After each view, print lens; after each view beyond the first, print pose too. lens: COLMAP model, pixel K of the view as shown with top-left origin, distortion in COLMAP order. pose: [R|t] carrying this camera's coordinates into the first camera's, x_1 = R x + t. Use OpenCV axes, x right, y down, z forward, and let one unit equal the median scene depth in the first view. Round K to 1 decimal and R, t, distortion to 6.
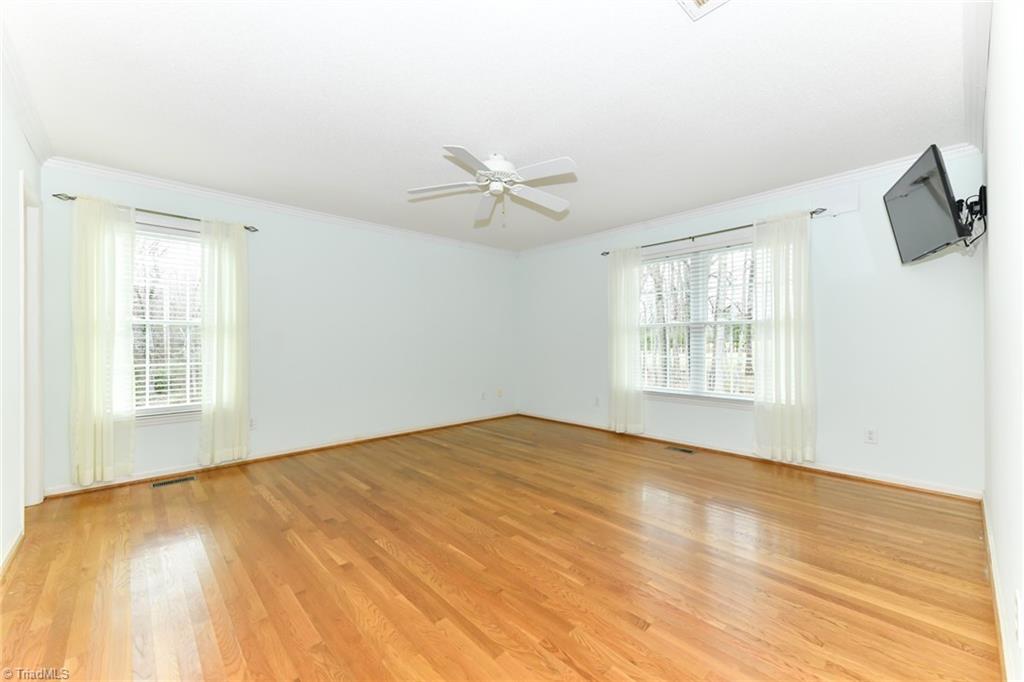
lens RADIAL K [[409.1, 0, 508.7], [0, 409.1, 342.9], [0, 0, 1]] dist [0.027777, -0.006614]
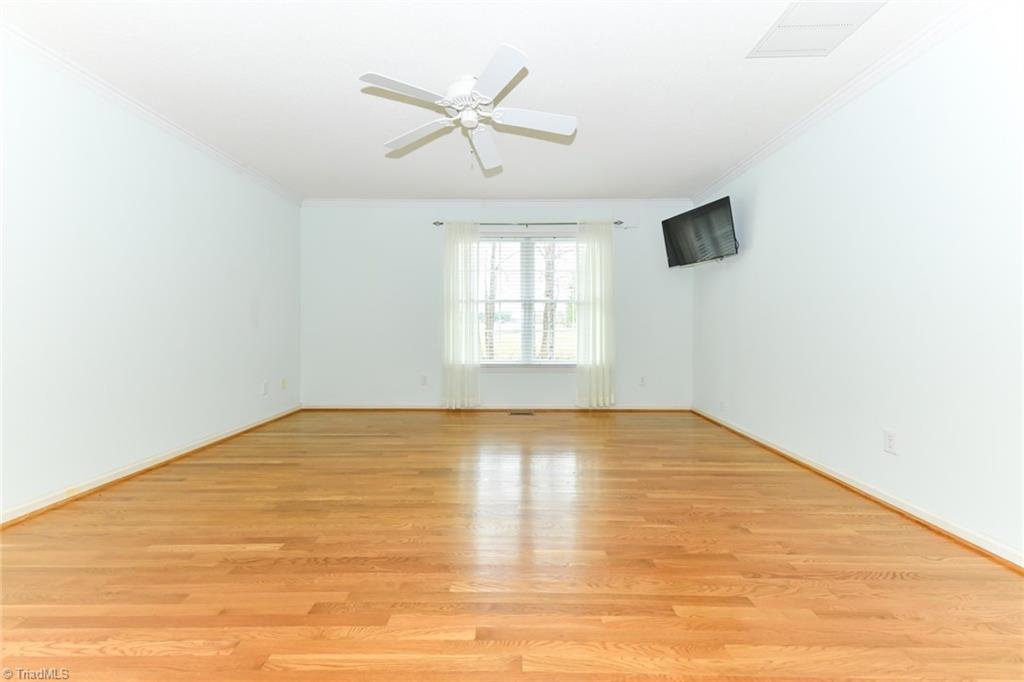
lens RADIAL K [[409.1, 0, 519.8], [0, 409.1, 334.3], [0, 0, 1]] dist [0.027777, -0.006614]
pose [[0.681023, -0.009311, 0.732203, -0.478972], [-0.001624, 0.999897, 0.014227, 0.035607], [-0.732261, -0.010878, 0.680938, 0.304764]]
